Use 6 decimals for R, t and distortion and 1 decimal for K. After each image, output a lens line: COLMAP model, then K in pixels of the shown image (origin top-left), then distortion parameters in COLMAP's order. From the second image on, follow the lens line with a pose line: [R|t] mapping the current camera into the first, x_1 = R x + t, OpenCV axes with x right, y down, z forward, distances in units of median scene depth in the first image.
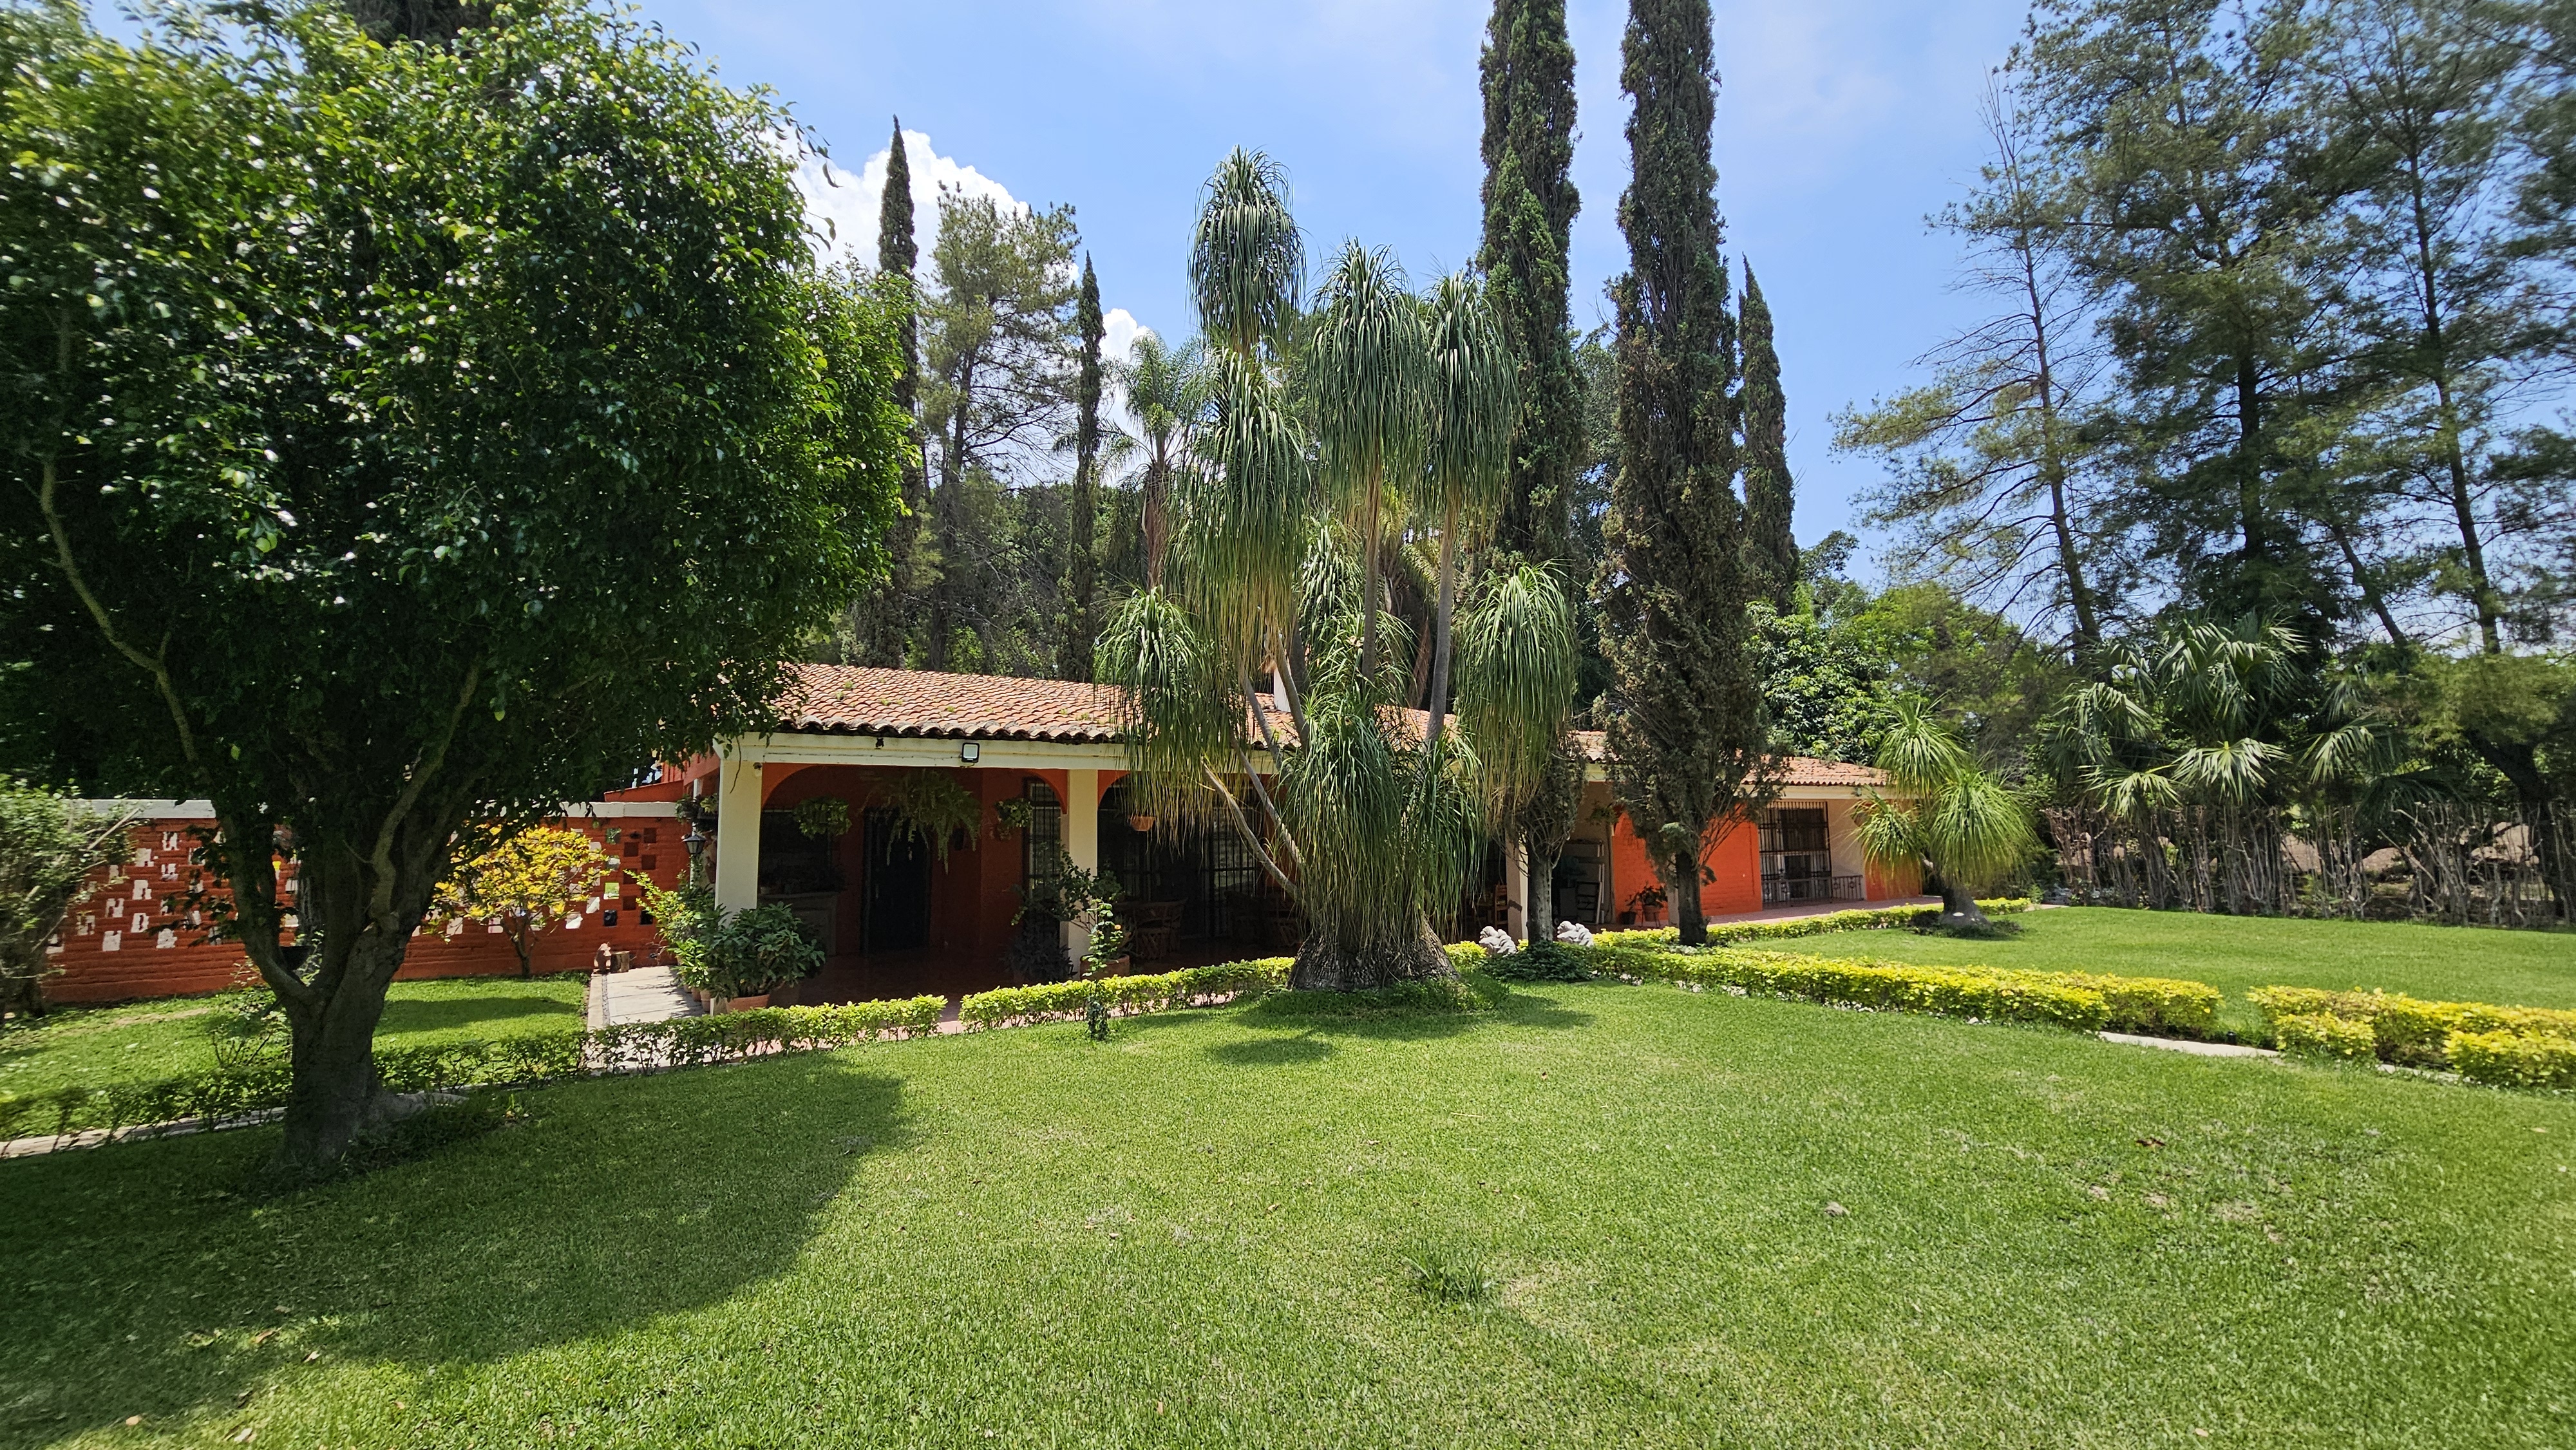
lens RADIAL K [[1050.2, 0, 1289.4], [0, 1050.2, 709.2], [0, 0, 1]] dist [-0.008979, 0.001619]
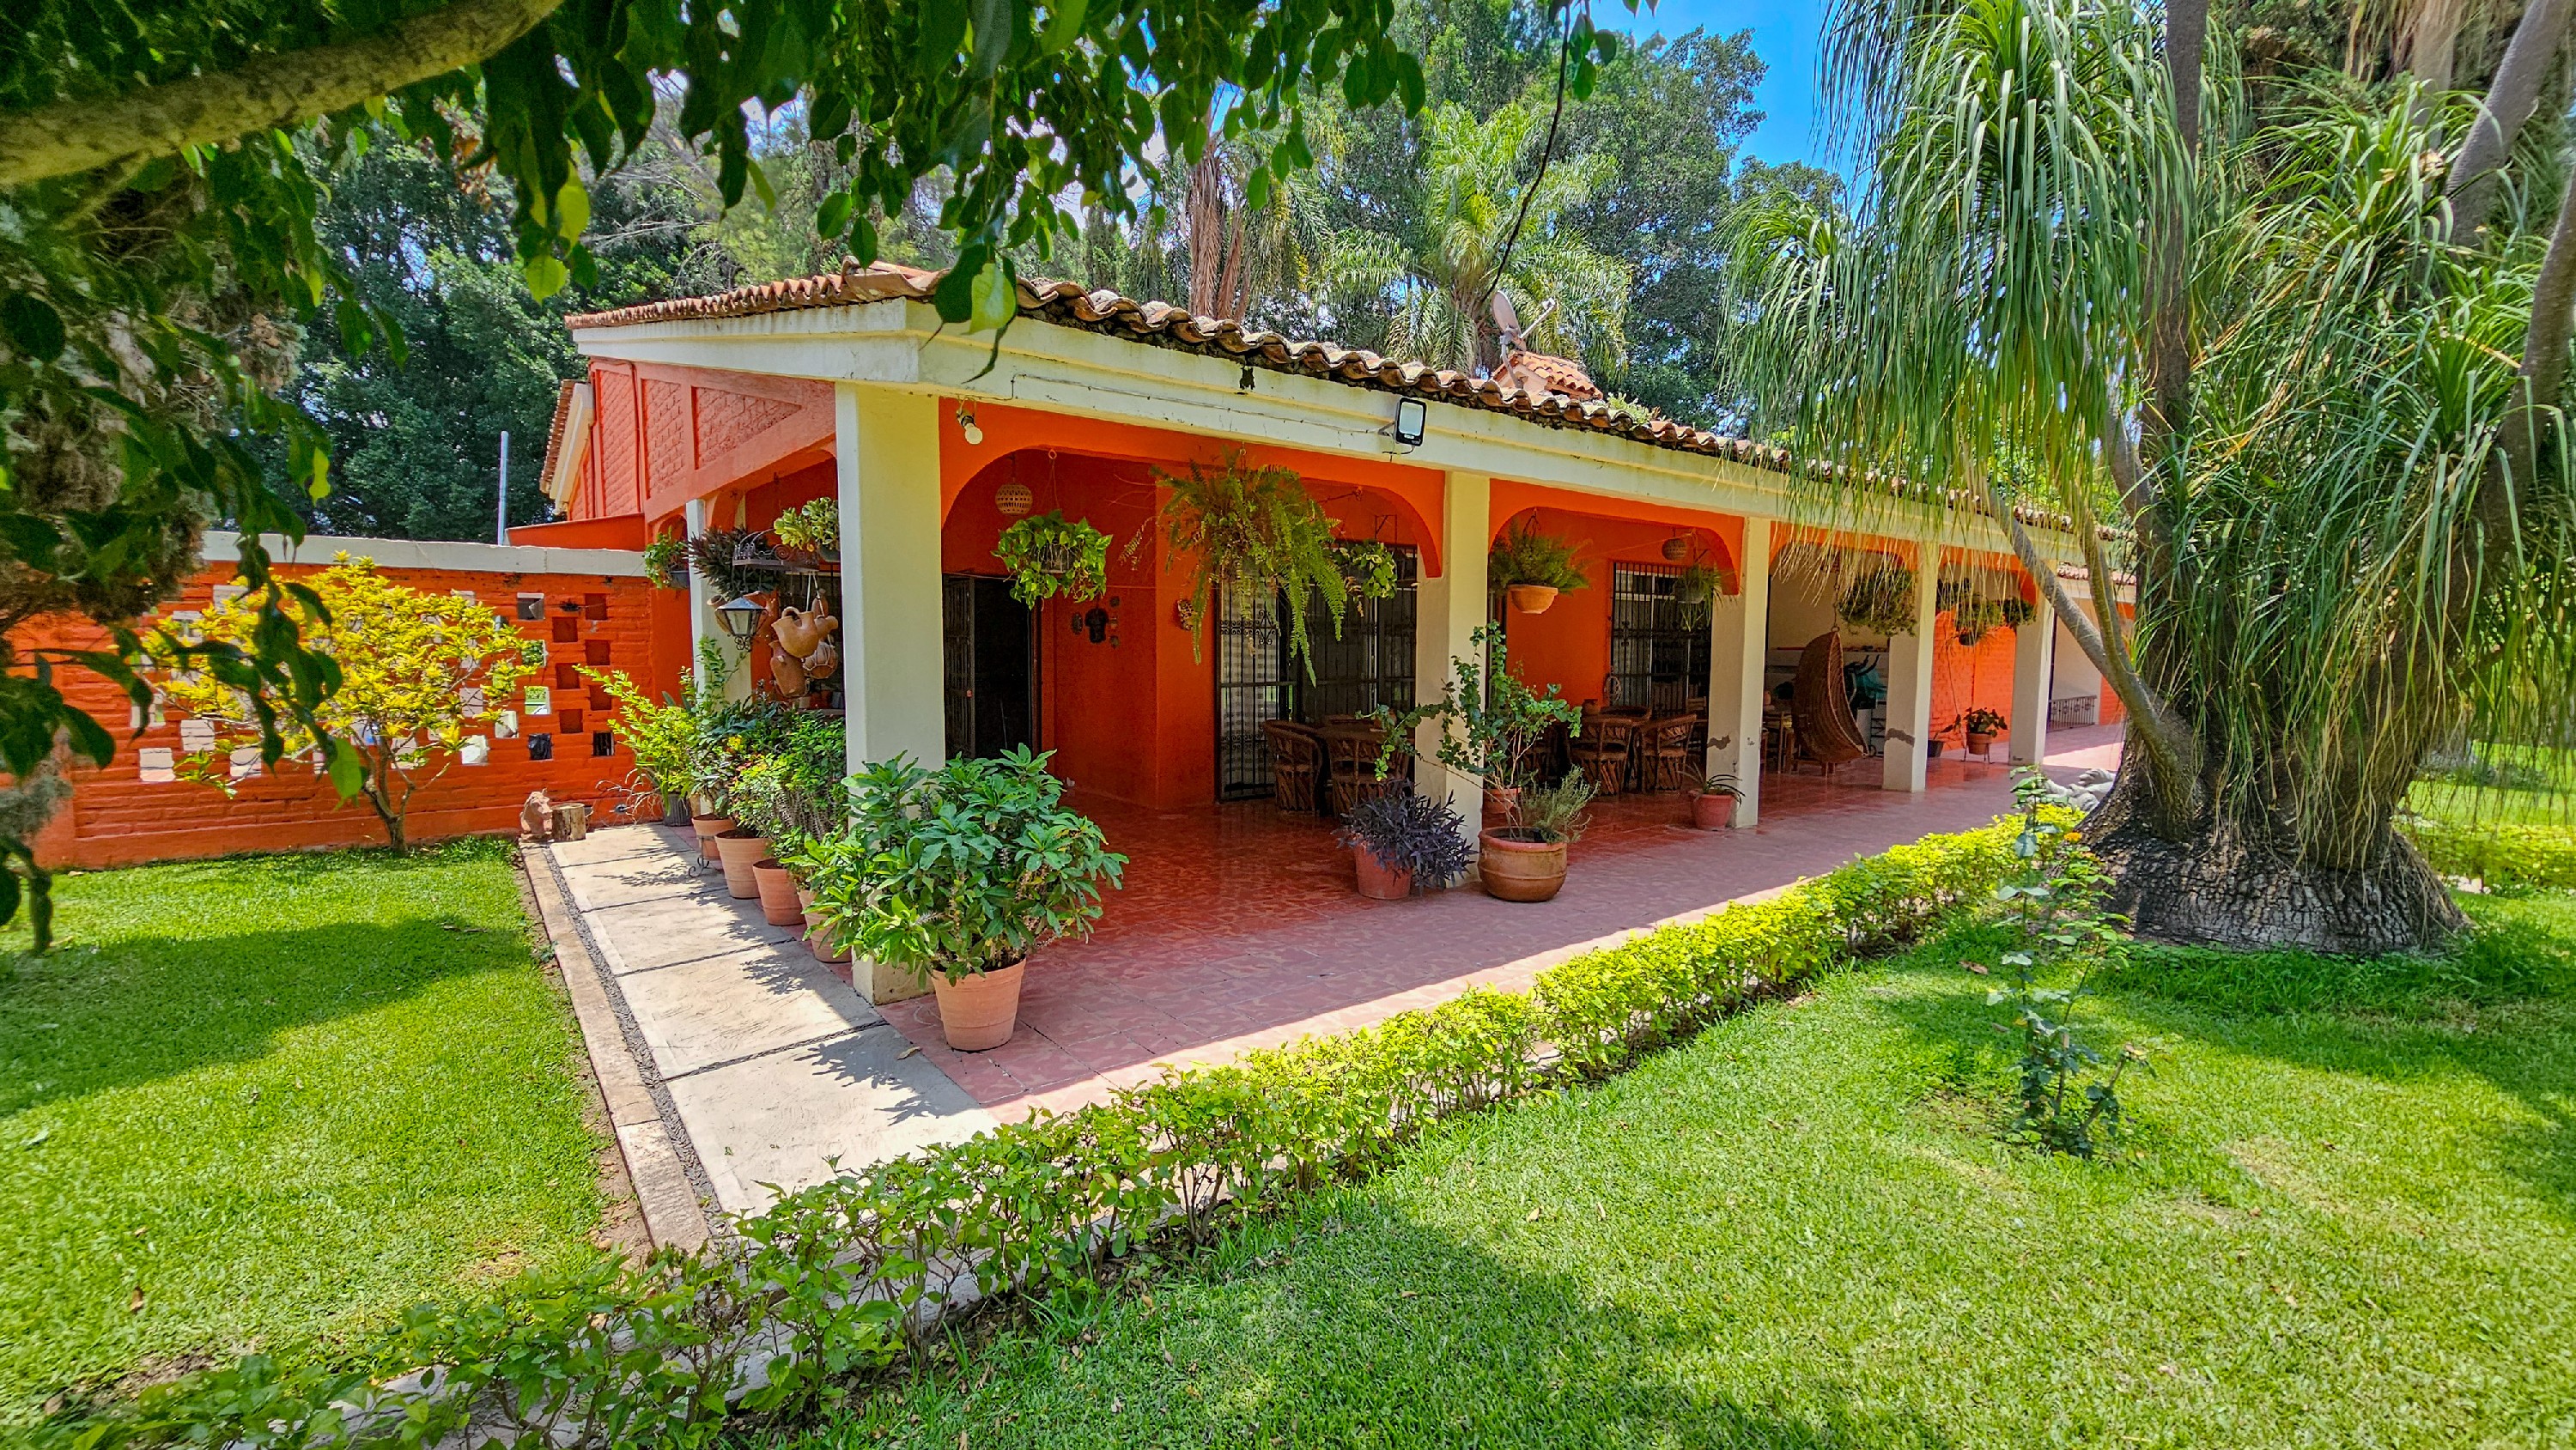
lens RADIAL K [[1050.2, 0, 1288.5], [0, 1050.2, 711.3], [0, 0, 1]] dist [-0.008979, 0.001619]
pose [[0.994948, 0.012865, 0.099560, -0.418339], [-0.031163, 0.982340, 0.184490, 0.085821], [-0.095428, -0.186660, 0.977779, 0.563794]]
